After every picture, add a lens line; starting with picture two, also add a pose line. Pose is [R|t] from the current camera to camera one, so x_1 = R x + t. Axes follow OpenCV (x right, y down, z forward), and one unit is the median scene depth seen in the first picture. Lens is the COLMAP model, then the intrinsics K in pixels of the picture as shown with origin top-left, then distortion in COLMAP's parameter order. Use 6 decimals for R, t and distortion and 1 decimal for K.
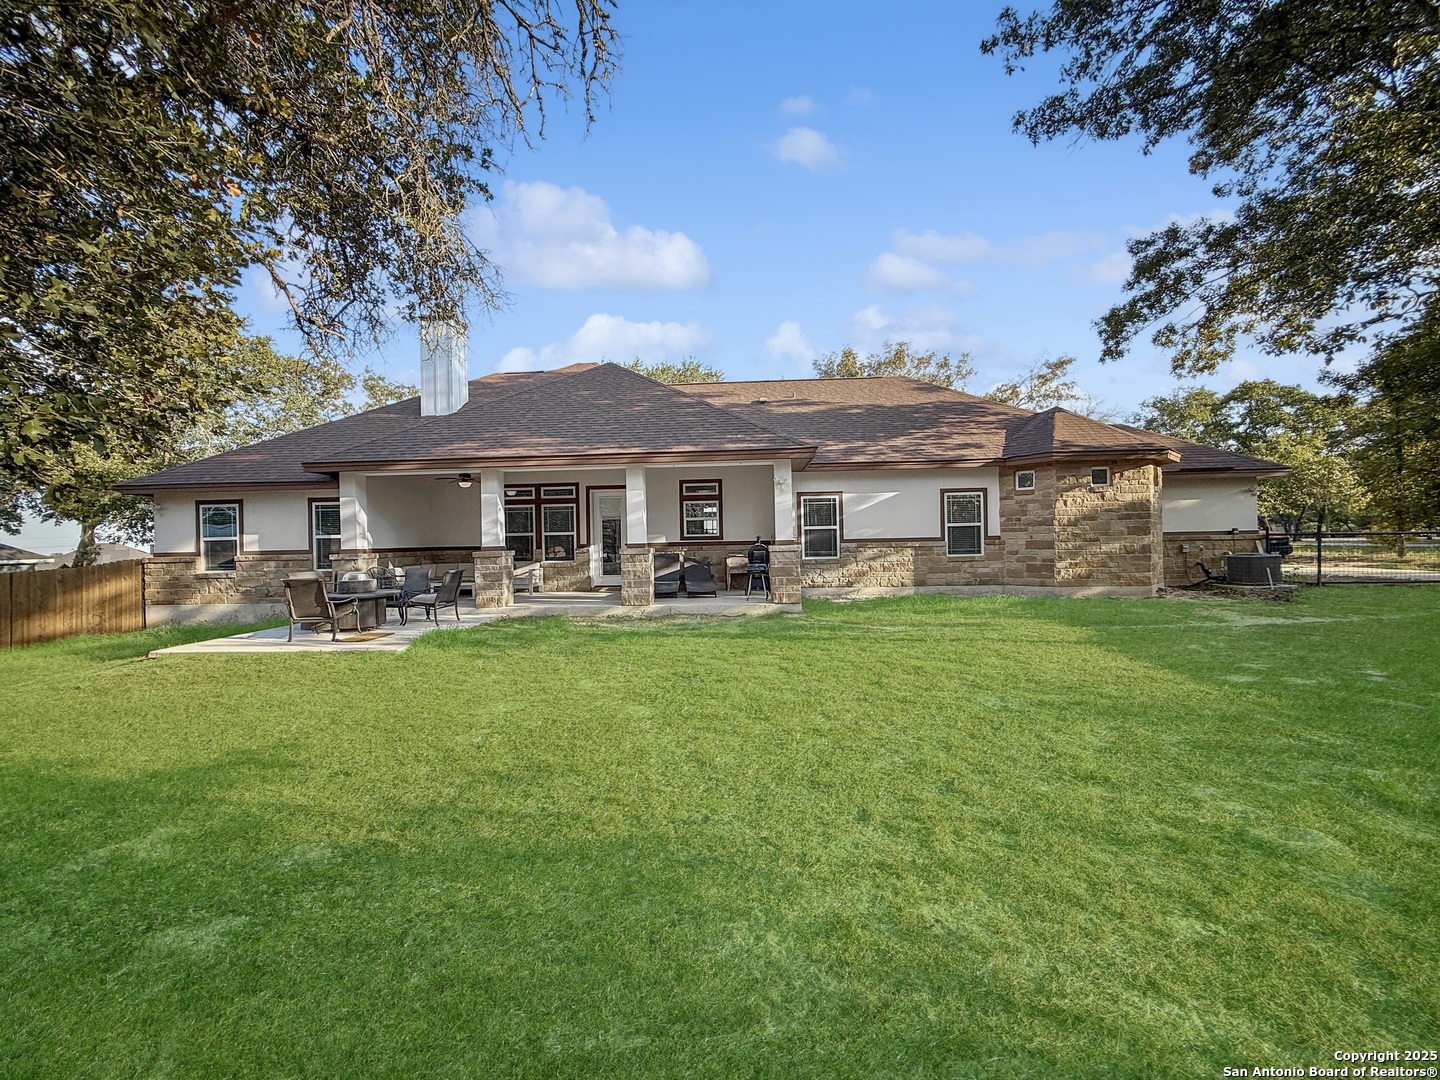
lens RADIAL K [[577.5, 0, 720.0], [0, 577.5, 540.0], [0, 0, 1]] dist [-0.000389, 0.000028]
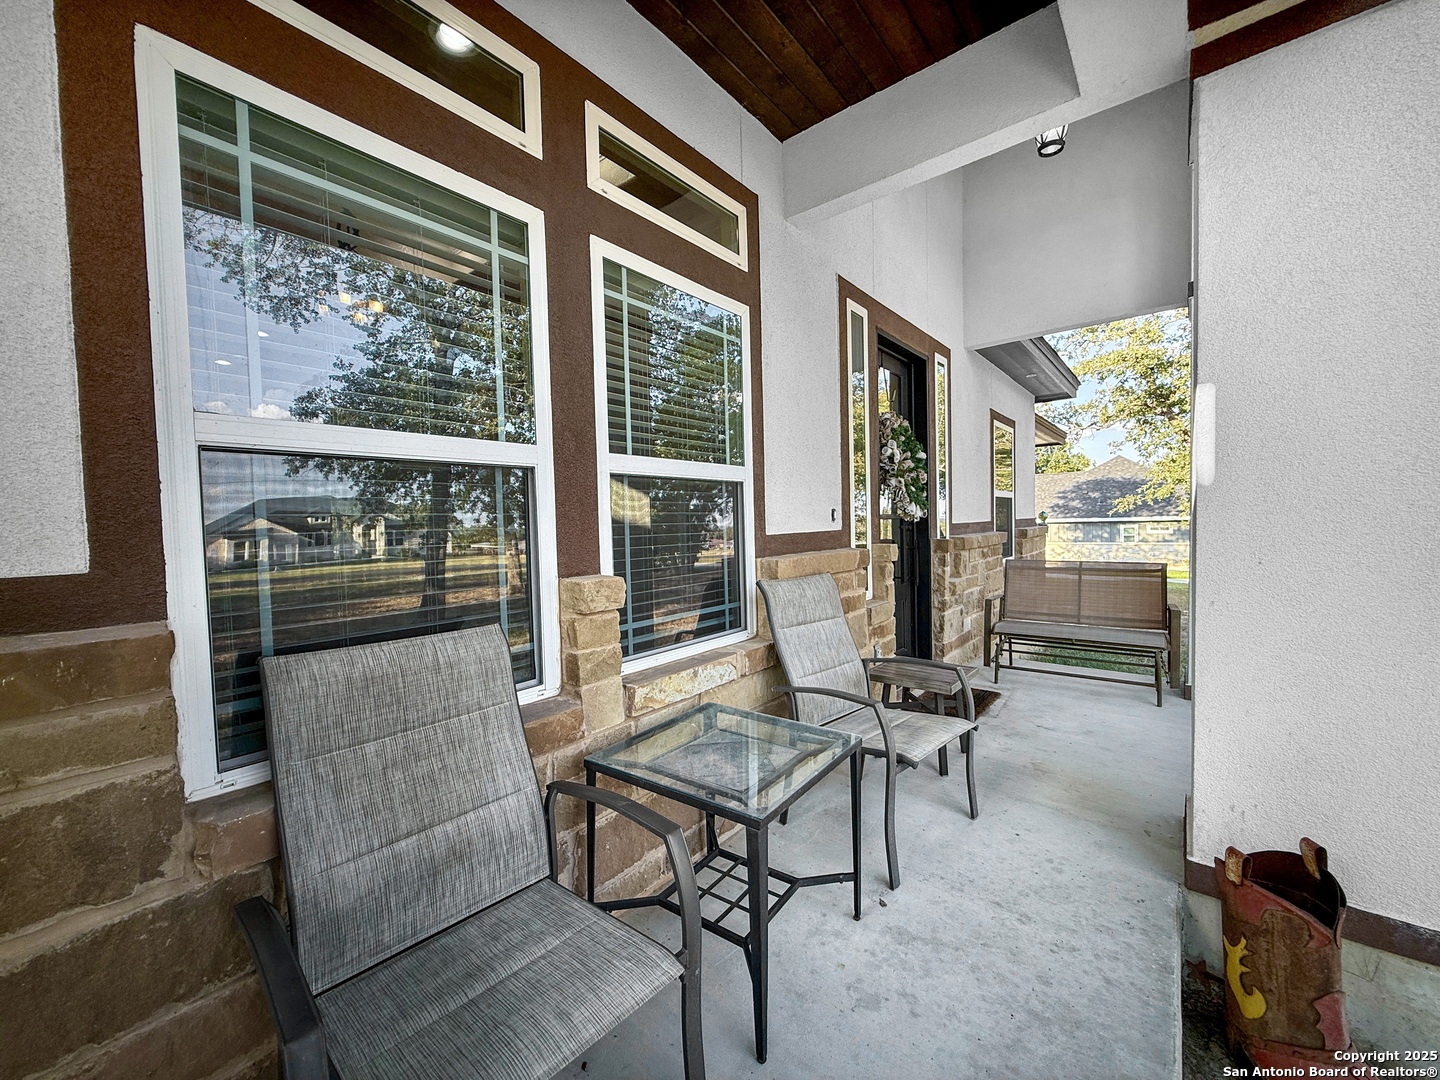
lens RADIAL K [[577.5, 0, 720.0], [0, 577.5, 540.0], [0, 0, 1]] dist [-0.000389, 0.000028]
pose [[0.581107, -0.013093, 0.813722, -0.436793], [0.025513, 0.999672, -0.002135, 0.009224], [-0.813427, 0.022001, 0.581251, 0.990254]]
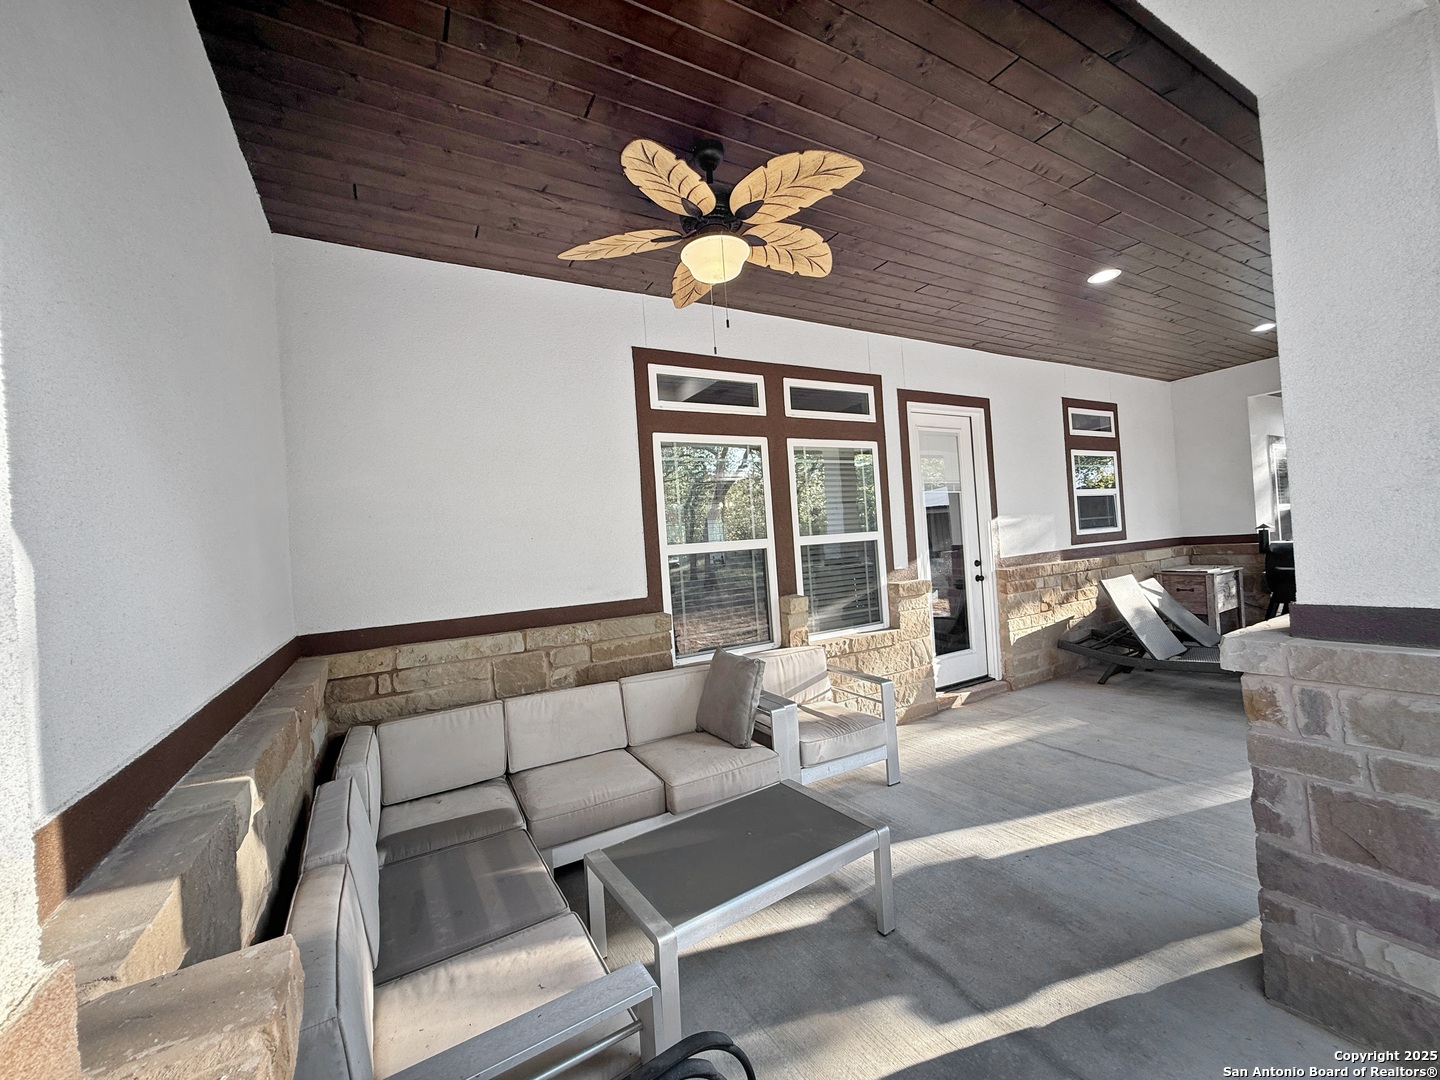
lens RADIAL K [[577.5, 0, 720.0], [0, 577.5, 540.0], [0, 0, 1]] dist [-0.000389, 0.000028]
pose [[0.839379, -0.033449, 0.542516, -0.540190], [0.056933, 0.998025, -0.026554, -0.006437], [-0.540556, 0.053176, 0.839626, 0.858003]]
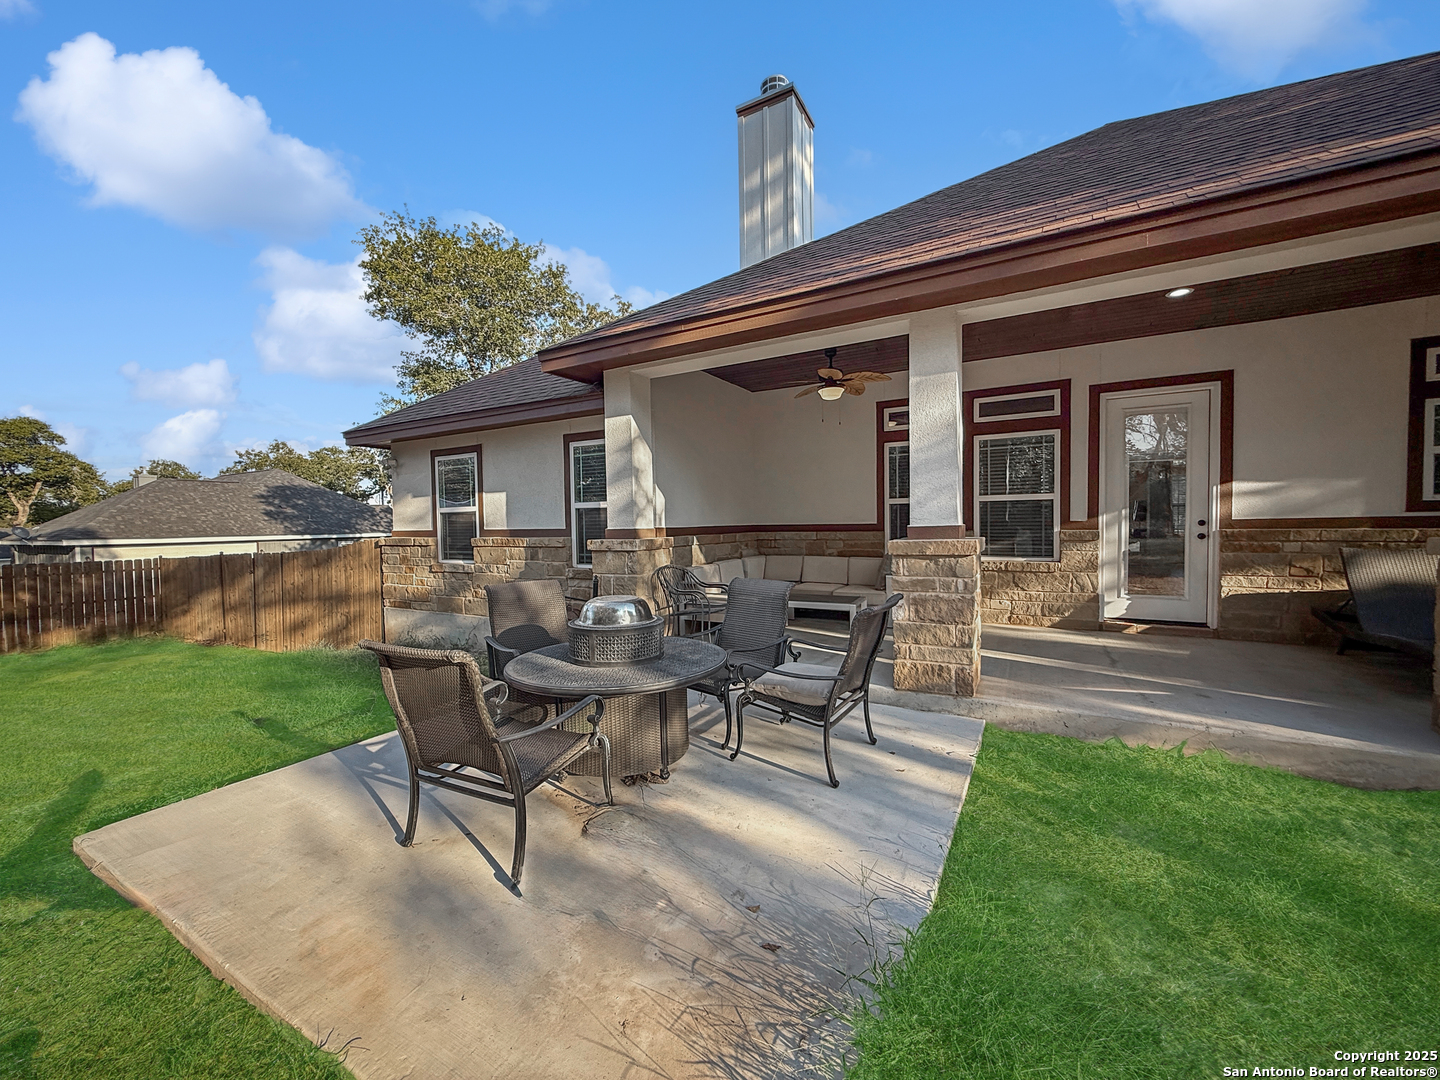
lens RADIAL K [[573.4, 0, 717.1], [0, 573.4, 540.2], [0, 0, 1]] dist [-0.000168, 0.000113]
pose [[0.893177, 0.018902, -0.449308, -0.312320], [-0.002181, 0.999287, 0.037703, 0.006520], [0.449700, -0.032695, 0.892581, 0.535557]]
